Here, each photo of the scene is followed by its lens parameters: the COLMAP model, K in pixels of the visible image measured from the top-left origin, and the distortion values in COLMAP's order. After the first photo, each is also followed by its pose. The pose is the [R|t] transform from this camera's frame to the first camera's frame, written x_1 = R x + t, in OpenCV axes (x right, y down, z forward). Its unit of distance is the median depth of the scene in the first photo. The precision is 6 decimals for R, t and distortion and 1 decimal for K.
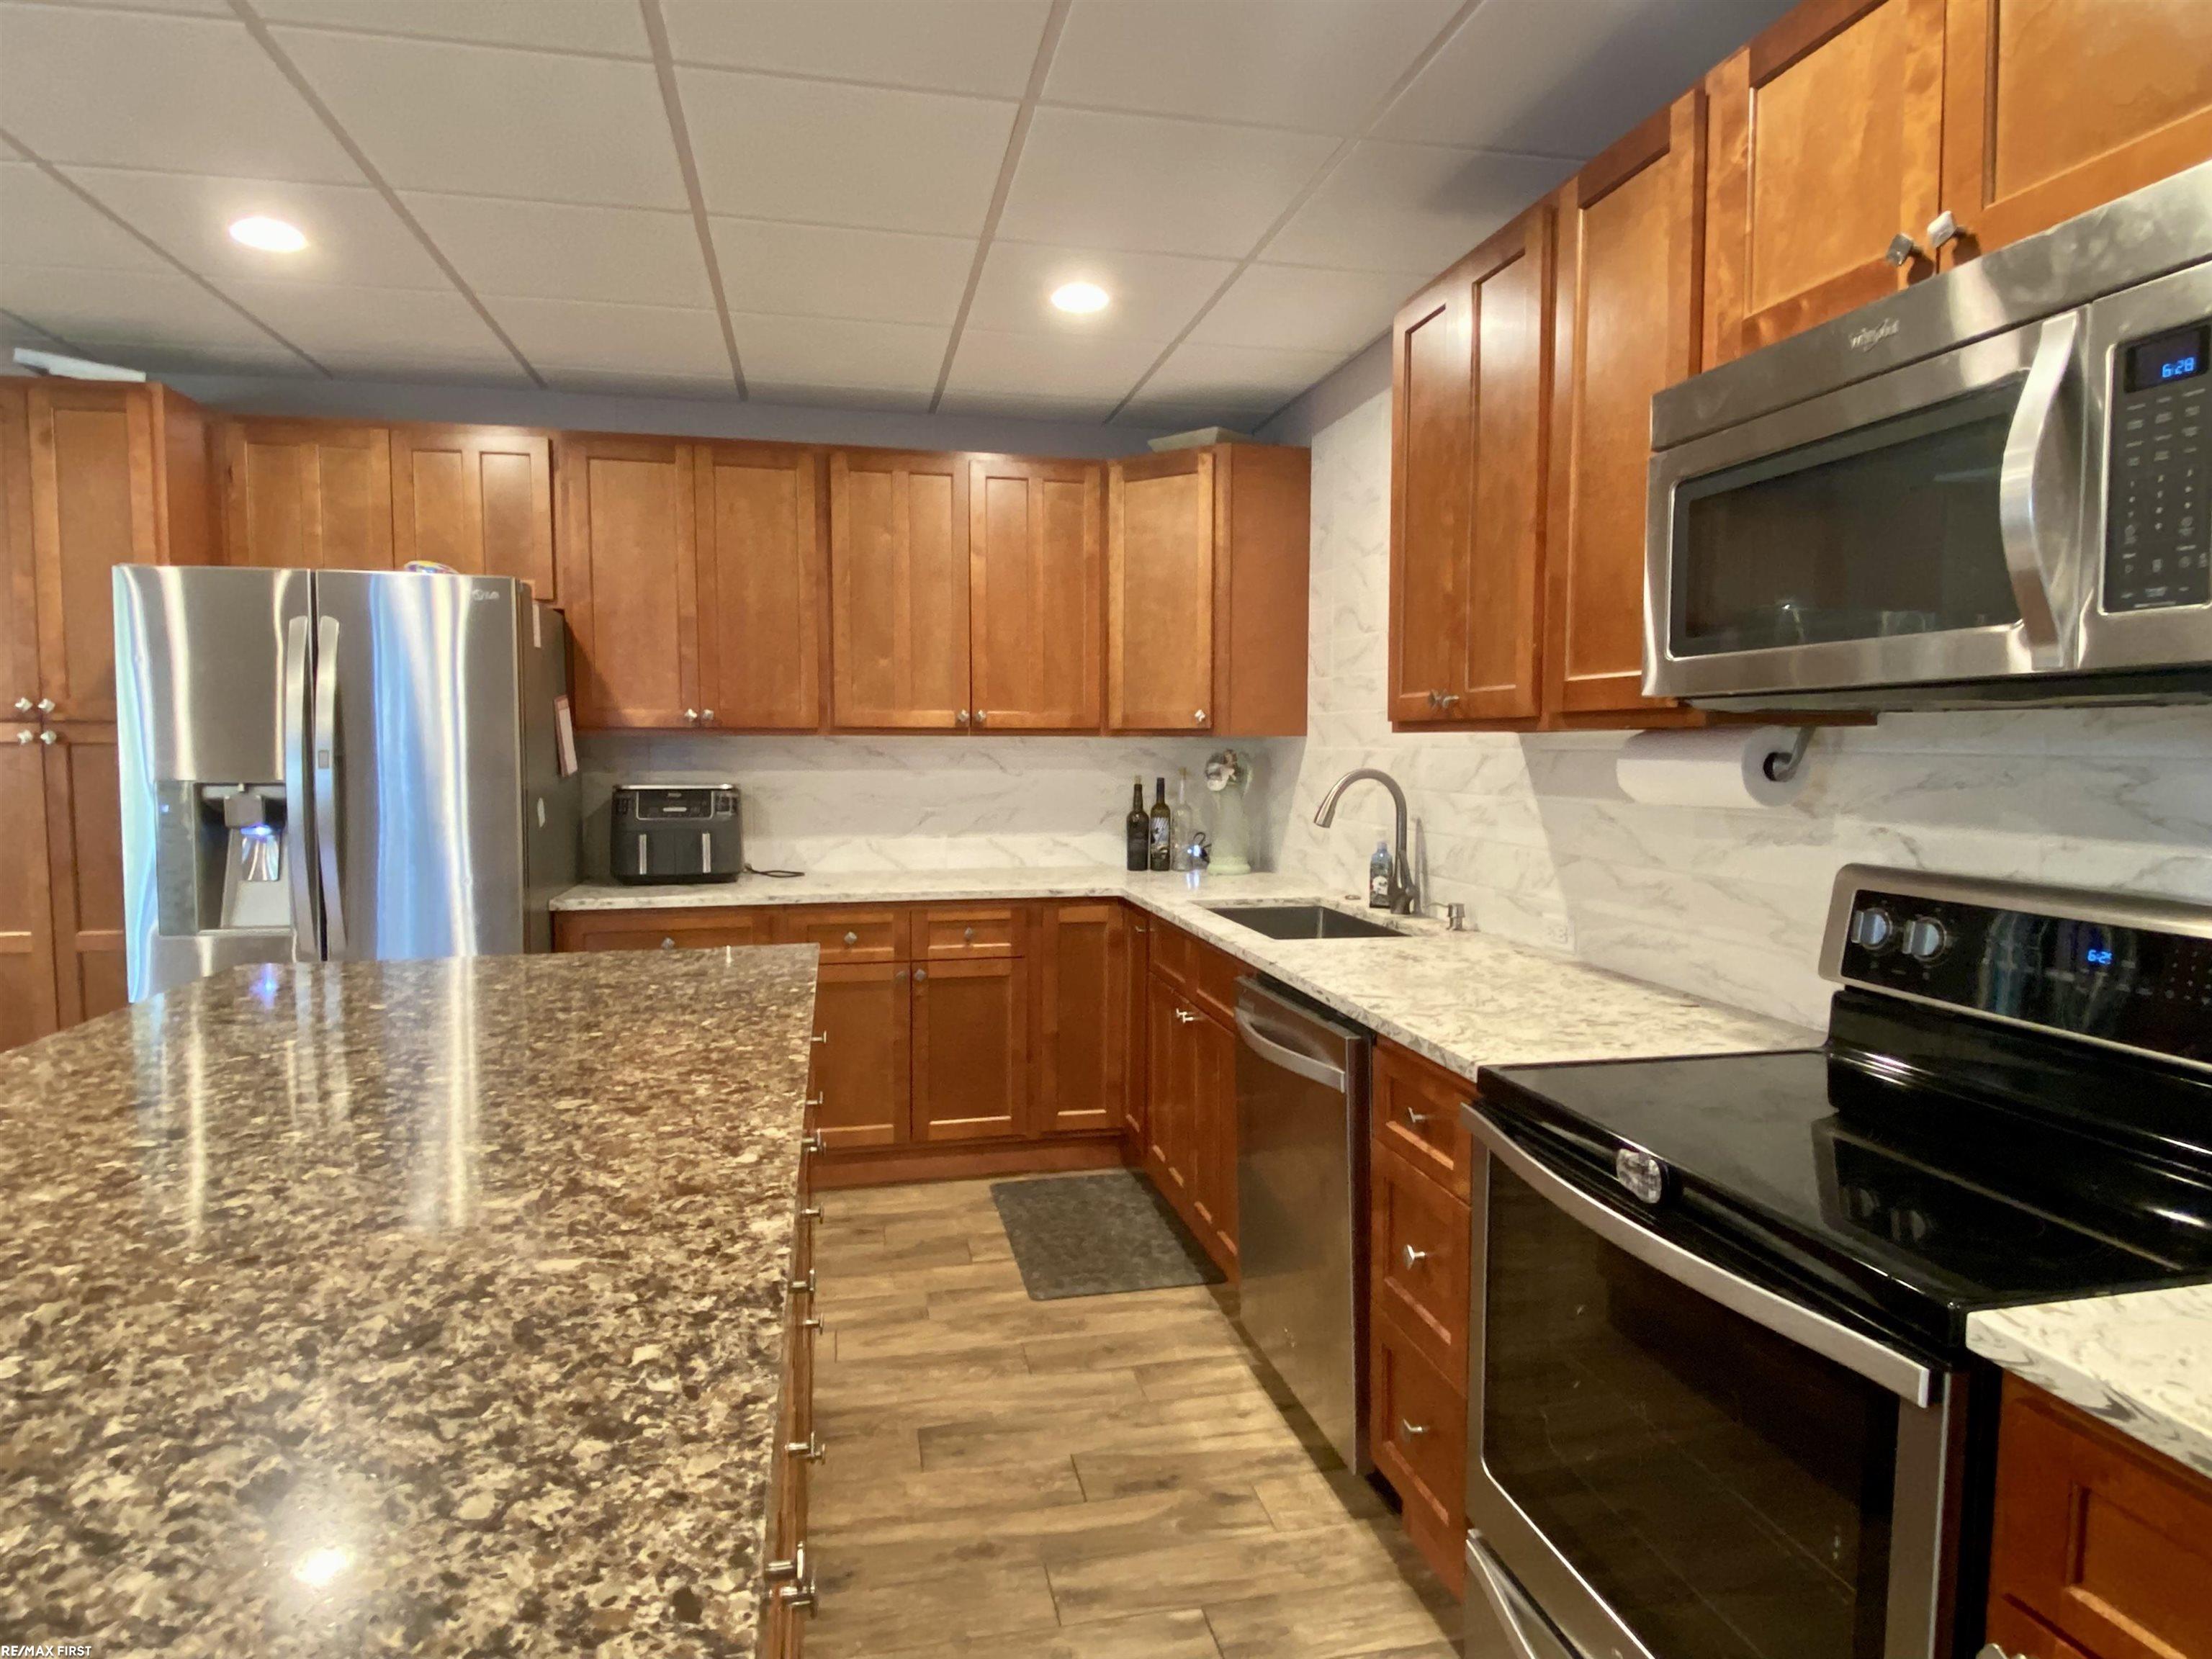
lens RADIAL K [[1247.7, 0, 1103.6], [0, 1247.7, 825.6], [0, 0, 1]] dist [-0.014340, -0.005198]
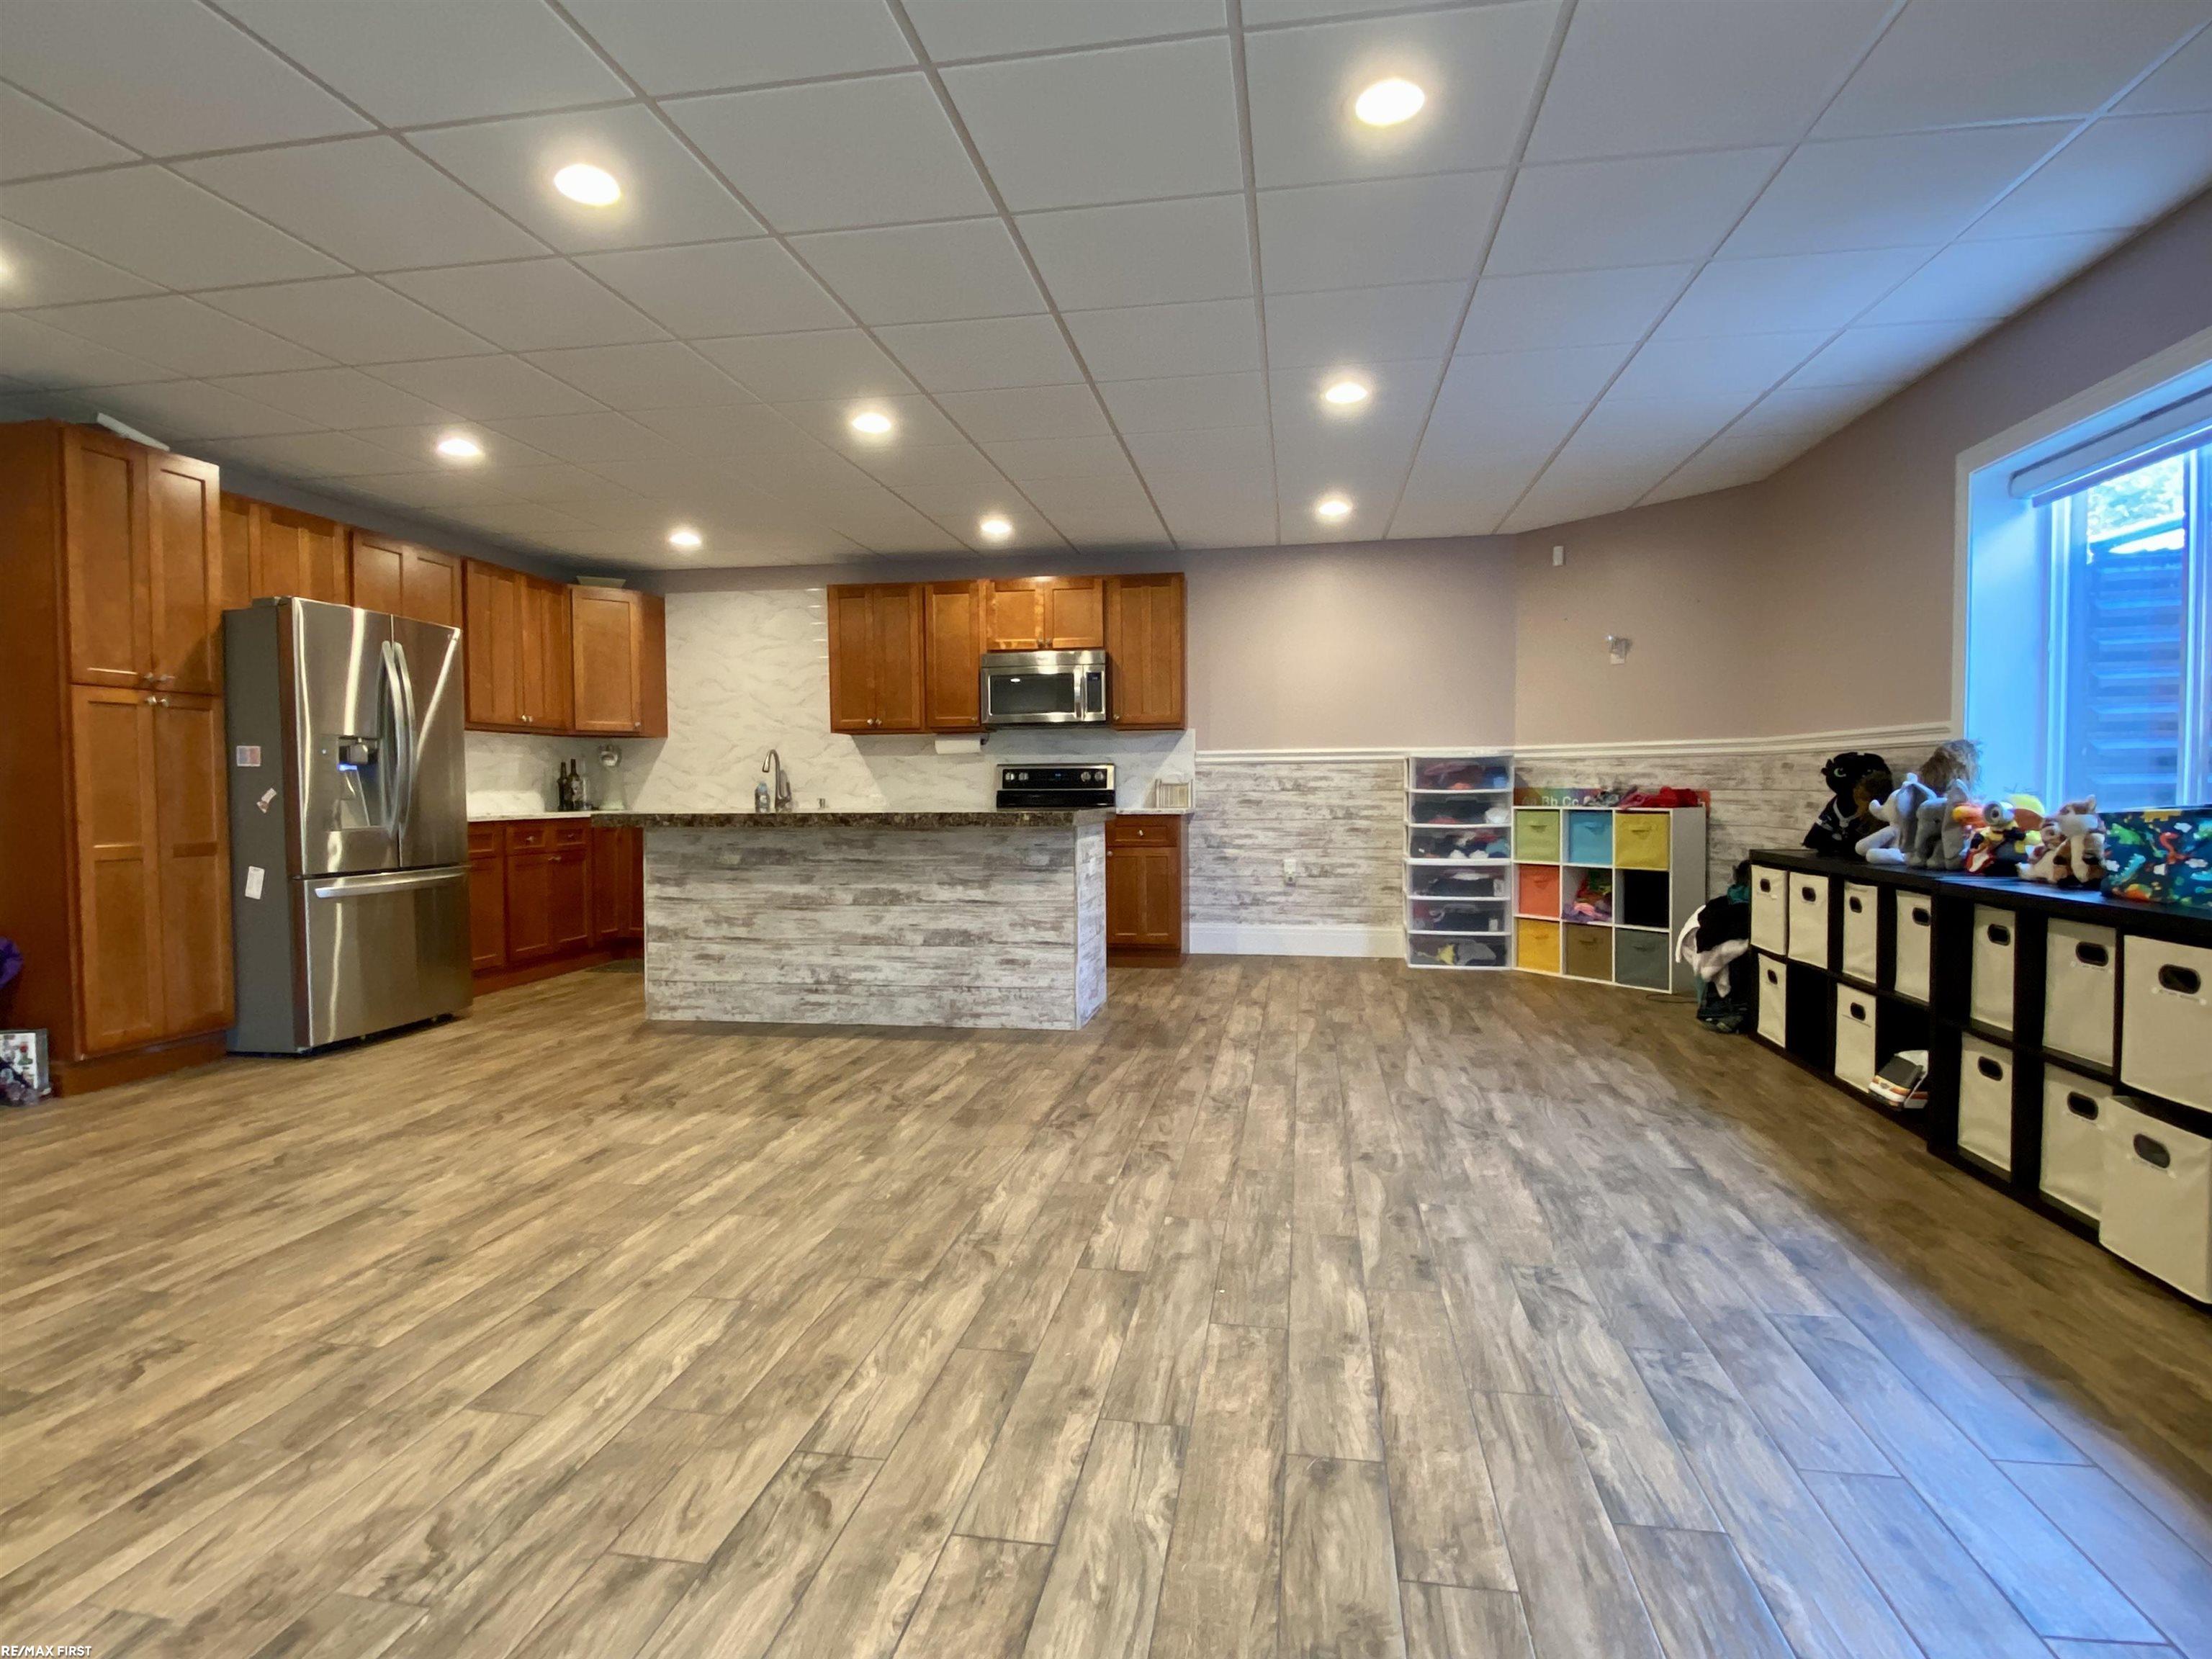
lens RADIAL K [[1154.9, 0, 1103.1], [0, 1154.9, 817.0], [0, 0, 1]] dist [0.006196, -0.011055]
pose [[0.381308, -0.027578, 0.924037, -1.697251], [0.068798, 0.997630, 0.001385, 0.134223], [-0.921884, 0.063044, 0.382302, -0.491379]]
